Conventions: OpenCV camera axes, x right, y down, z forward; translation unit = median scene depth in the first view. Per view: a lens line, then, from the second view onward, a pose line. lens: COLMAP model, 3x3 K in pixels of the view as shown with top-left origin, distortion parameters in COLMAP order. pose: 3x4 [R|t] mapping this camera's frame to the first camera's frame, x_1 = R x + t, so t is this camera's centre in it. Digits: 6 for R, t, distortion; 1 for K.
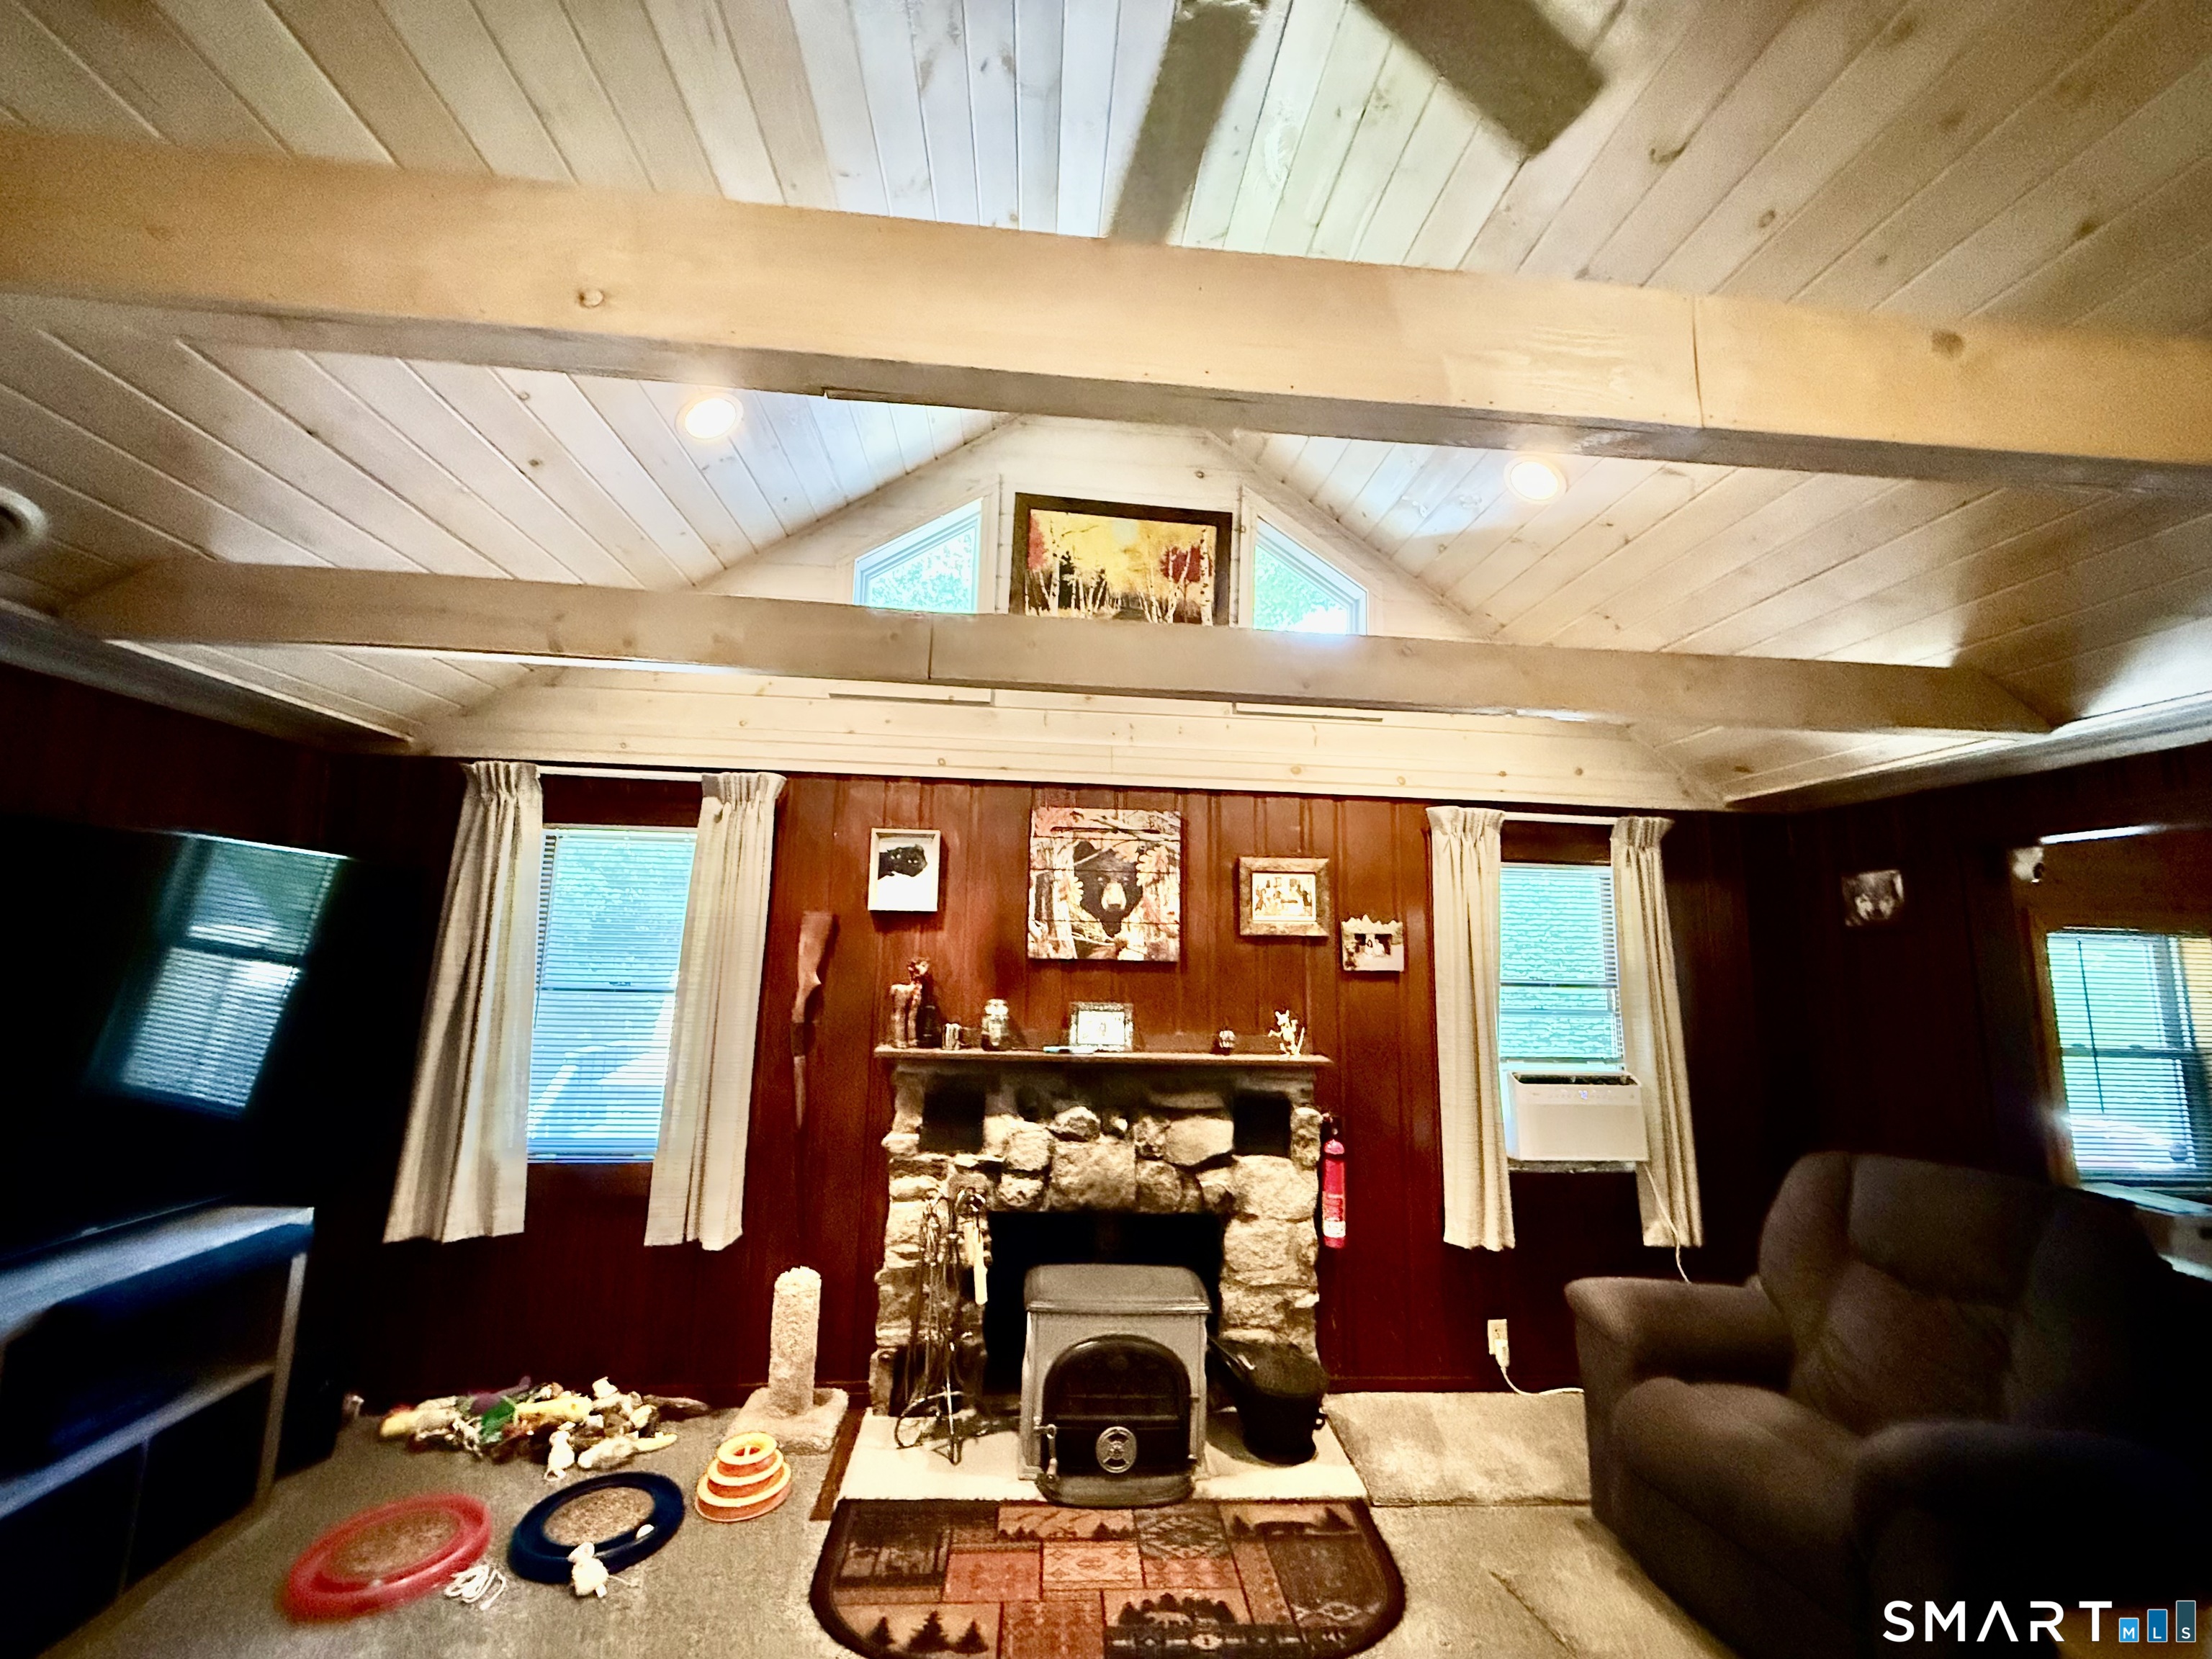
lens RADIAL K [[888.5, 0, 1106.0], [0, 888.5, 829.5], [0, 0, 1]] dist [-0.000298, 0.000057]
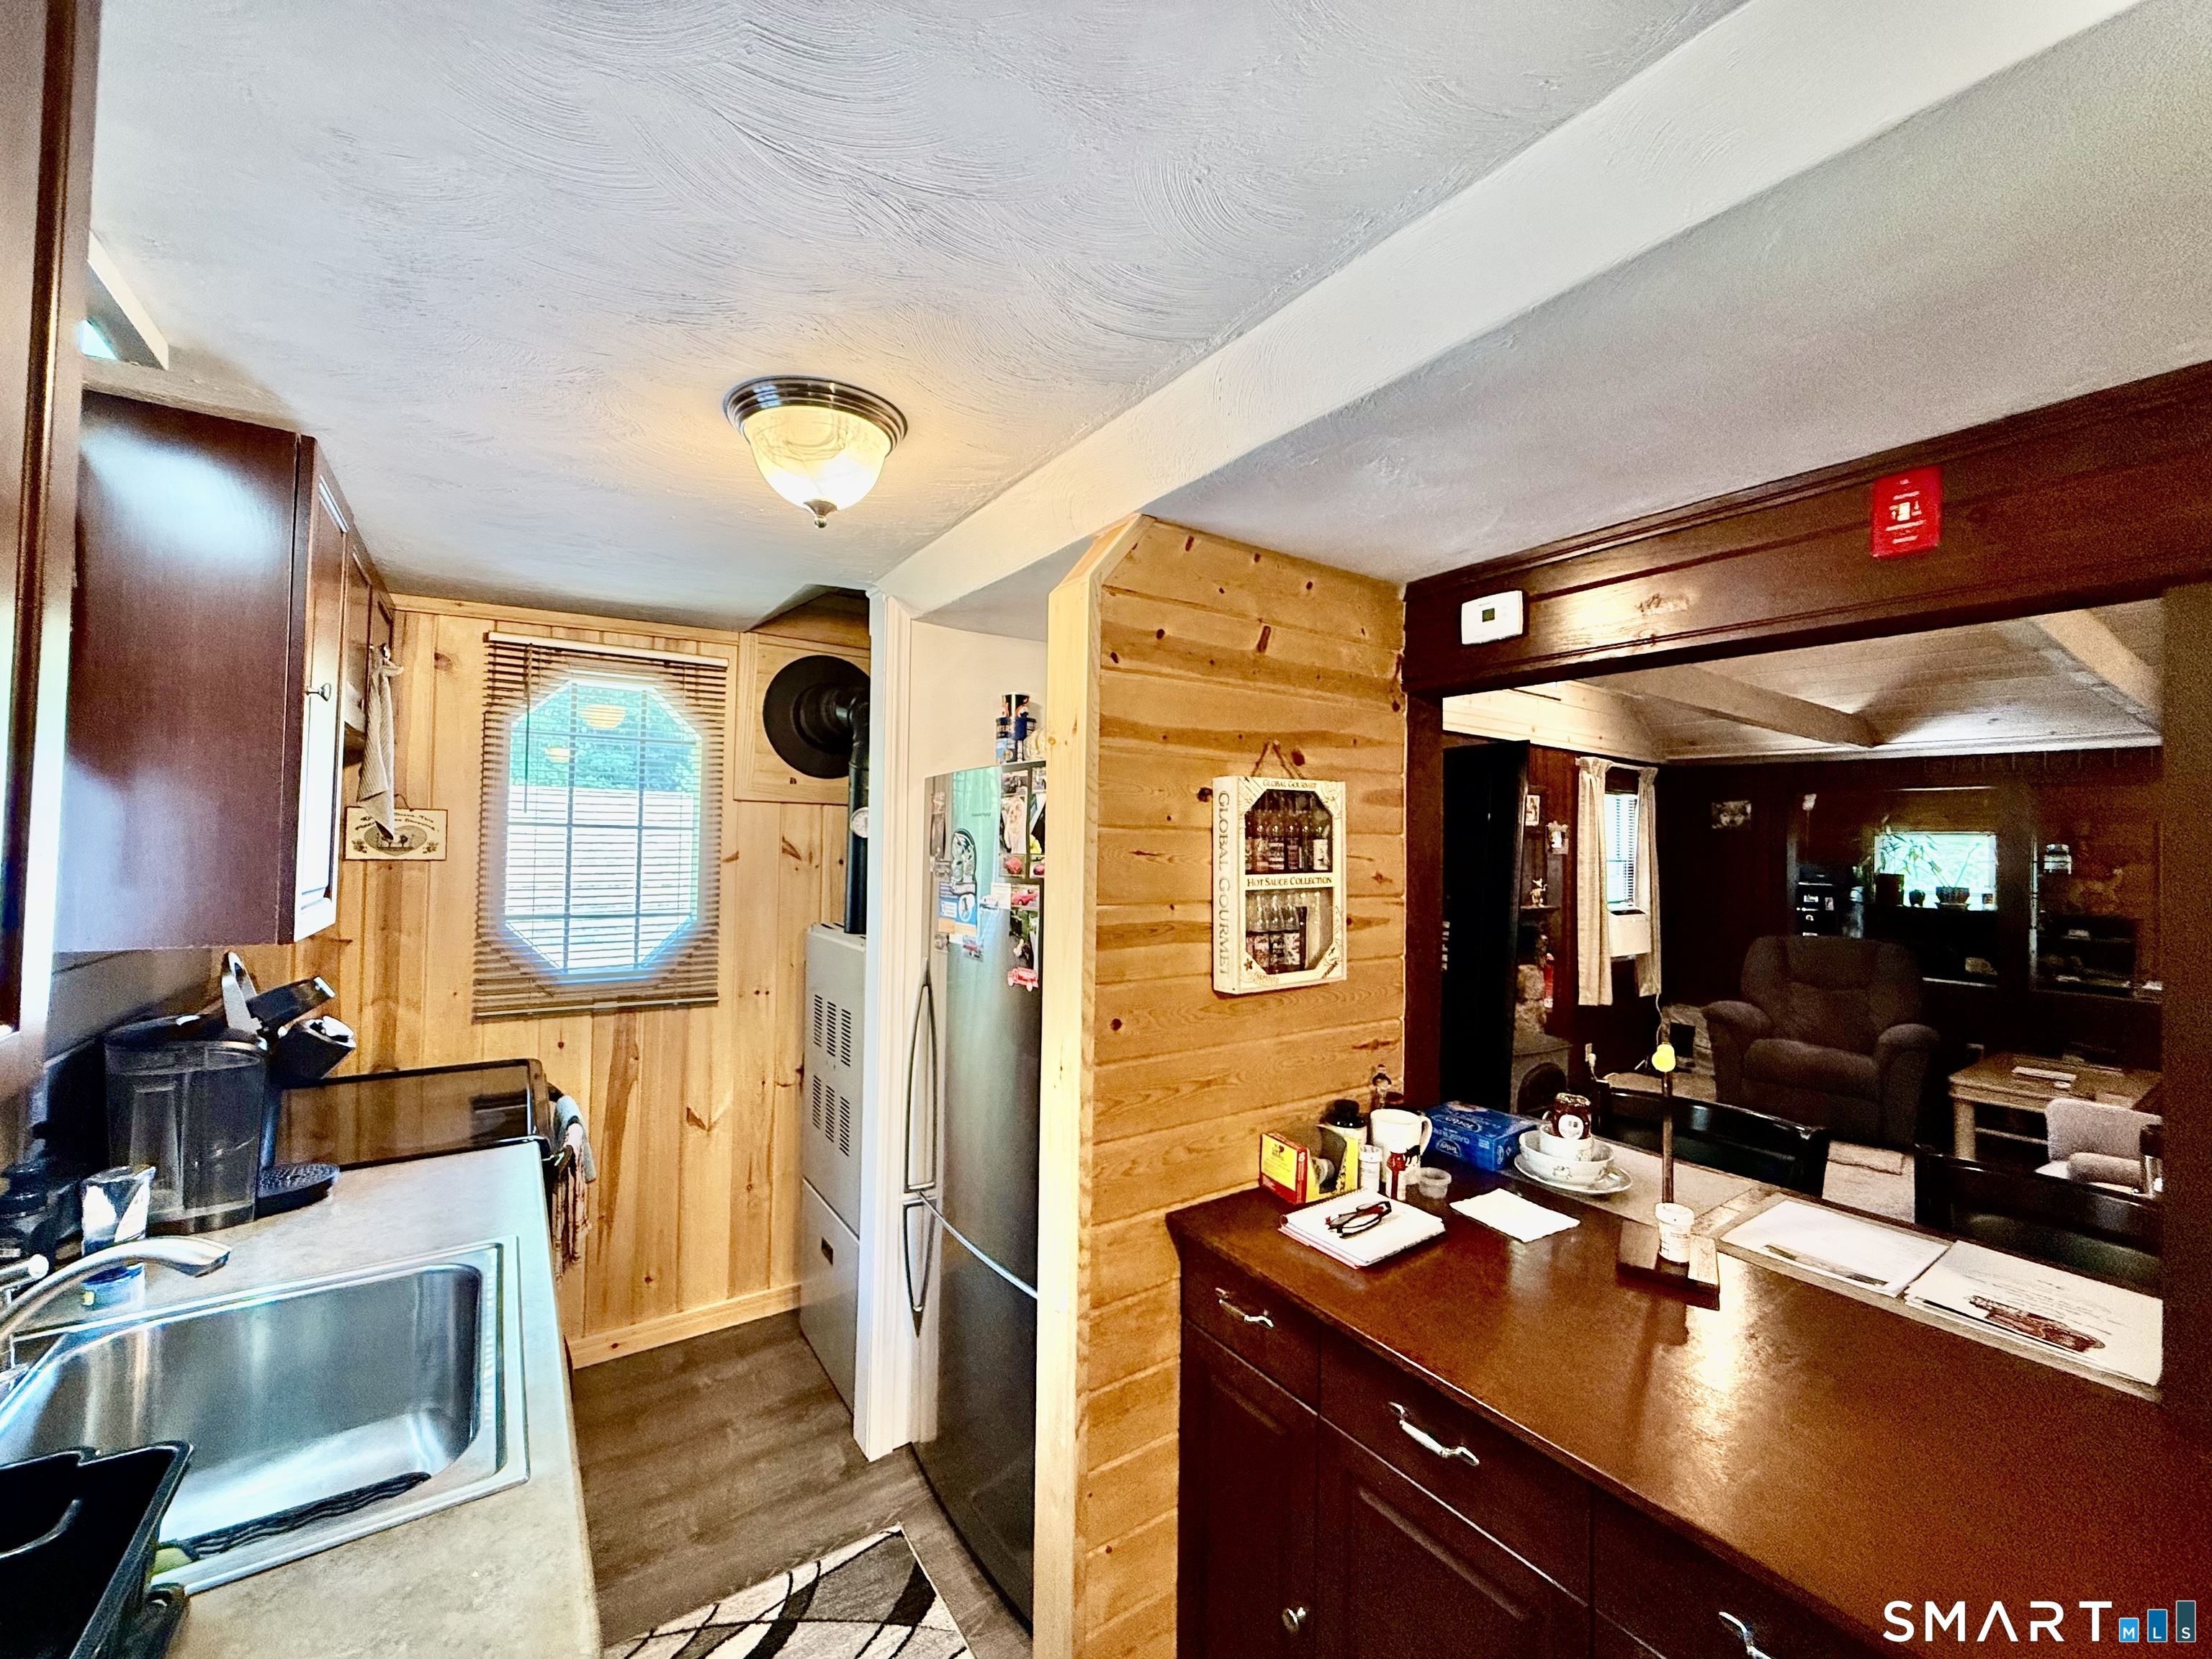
lens RADIAL K [[888.5, 0, 1106.0], [0, 888.5, 829.5], [0, 0, 1]] dist [-0.000298, 0.000057]
pose [[0.868789, 0.002297, 0.495177, -1.326328], [-0.069218, 0.990735, 0.116846, -0.024333], [-0.490321, -0.135790, 0.860899, -0.015813]]
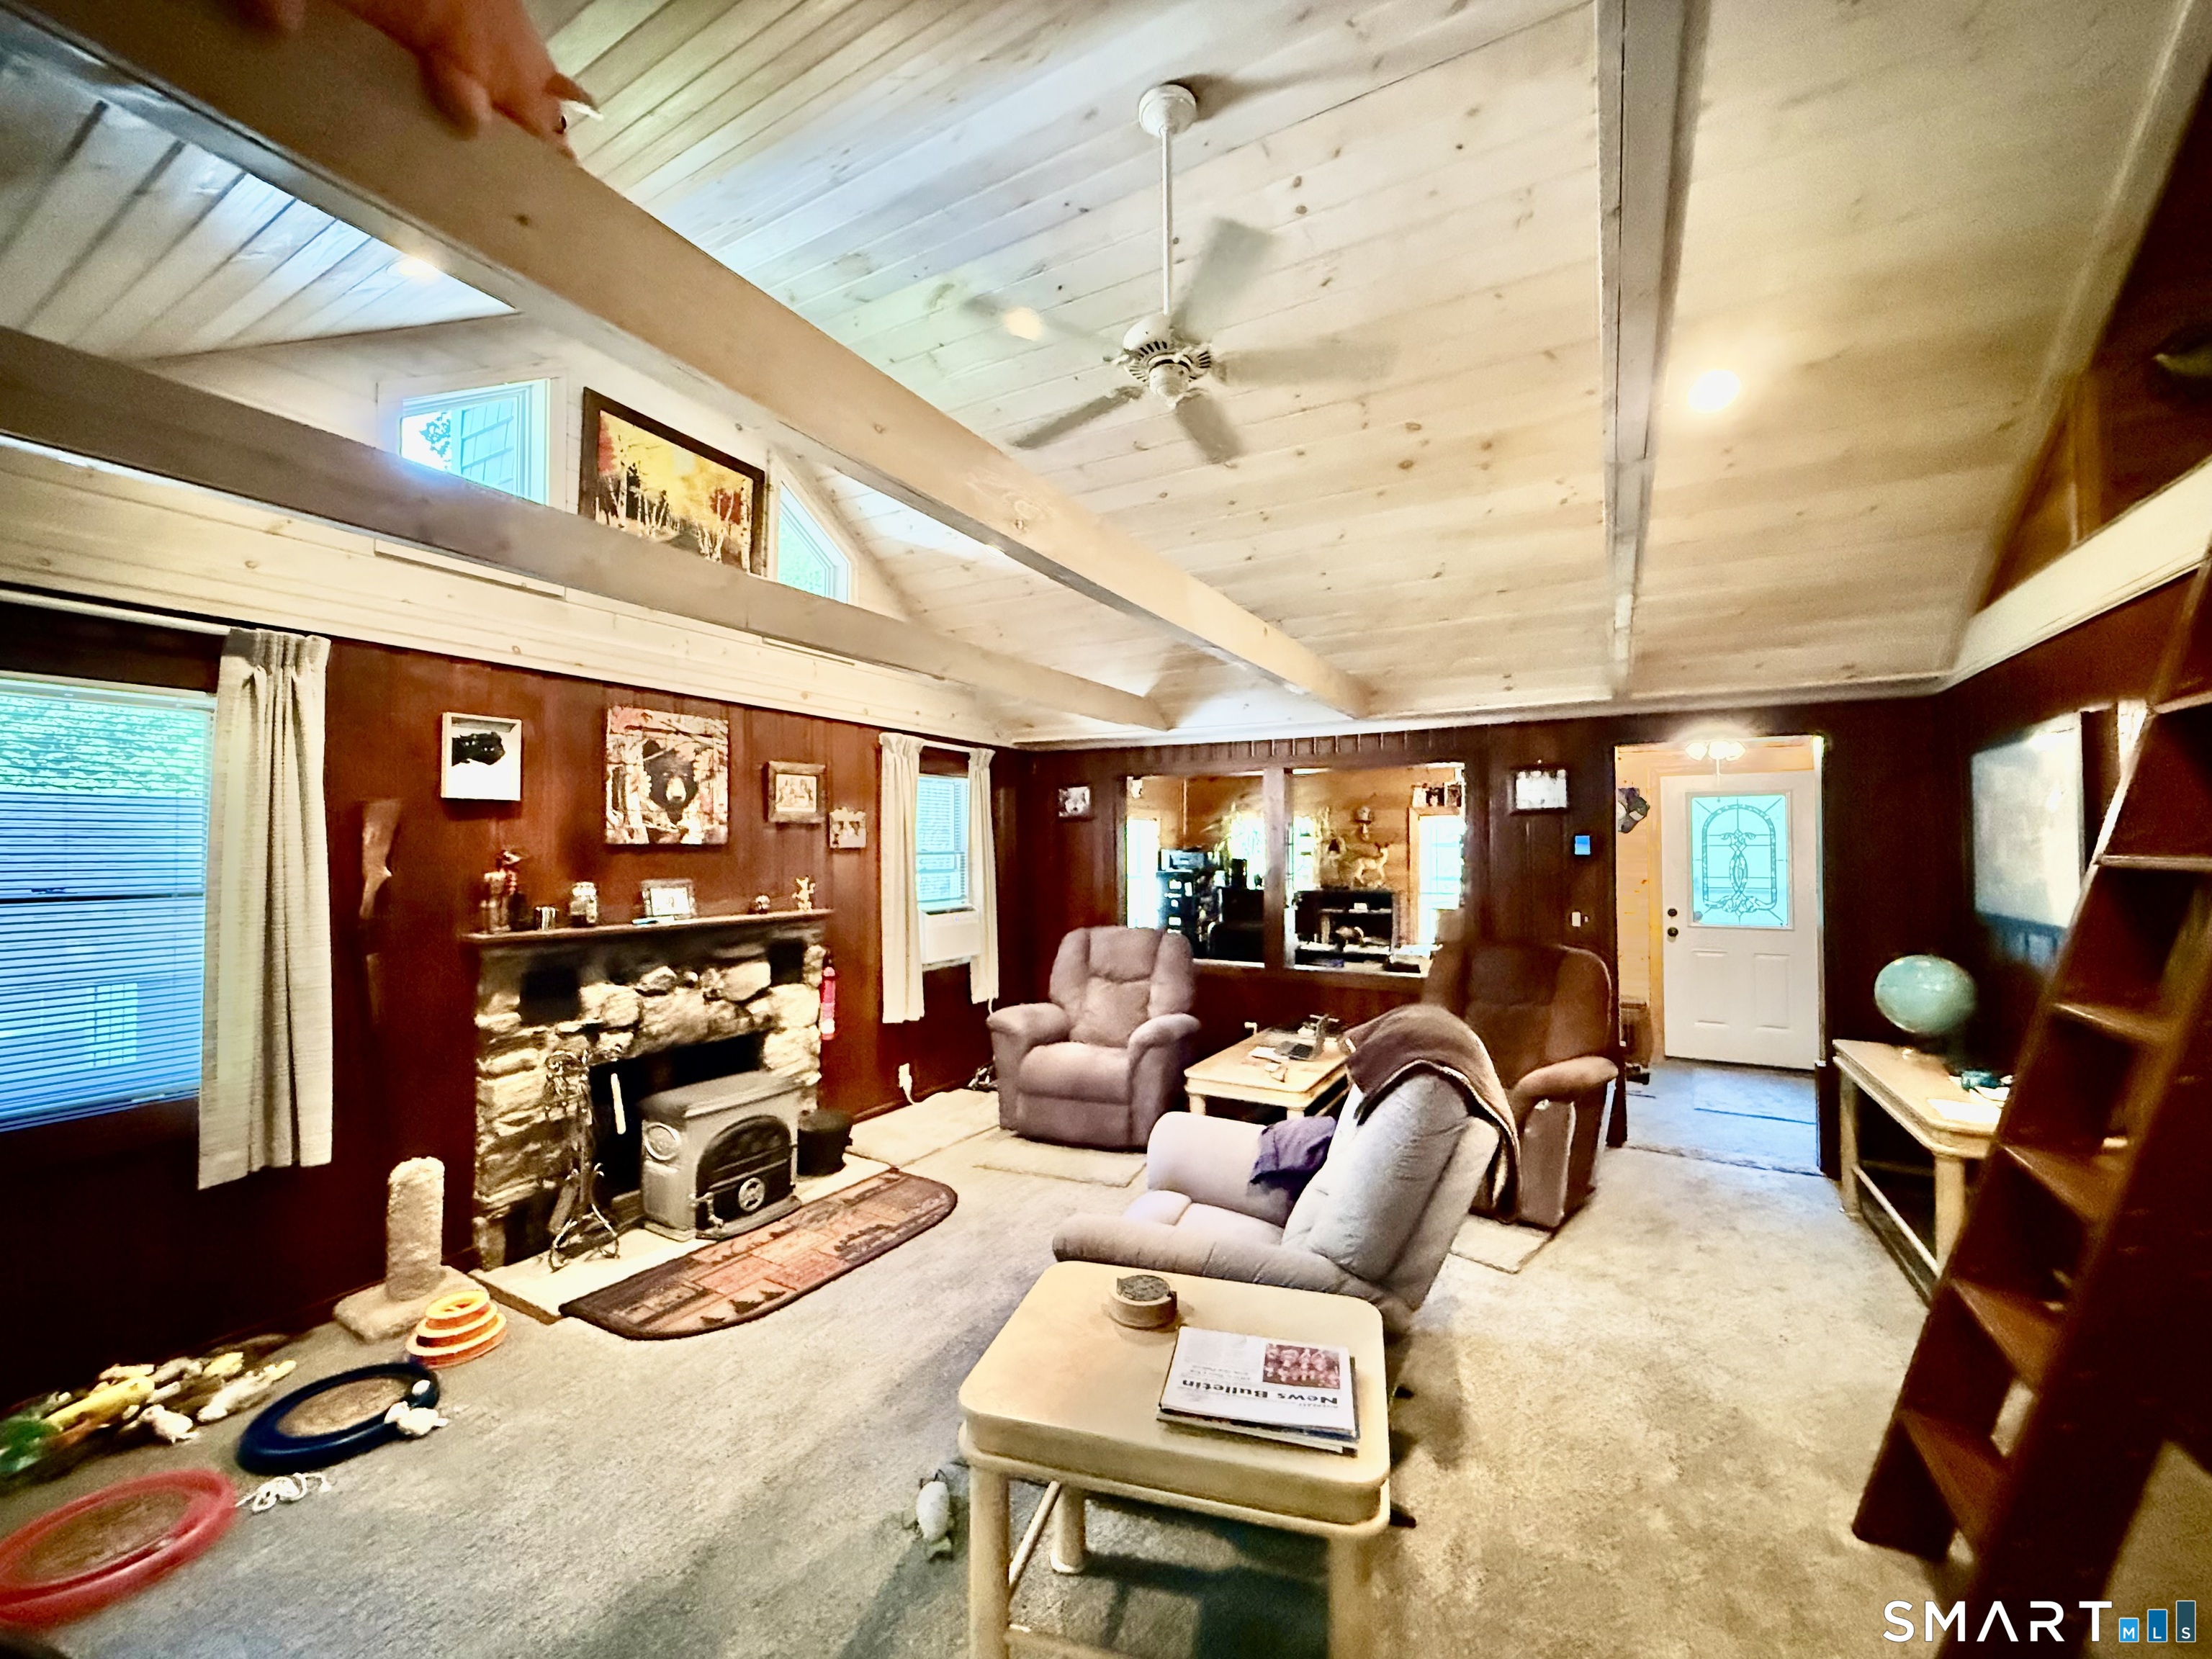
lens RADIAL K [[885.0, 0, 1106.0], [0, 885.0, 829.5], [0, 0, 1]] dist [-0.001550, -0.000125]
pose [[0.573513, -0.009949, 0.819136, -0.637001], [-0.099113, 0.991738, 0.081439, -0.023540], [-0.813178, -0.127893, 0.567789, -0.123148]]
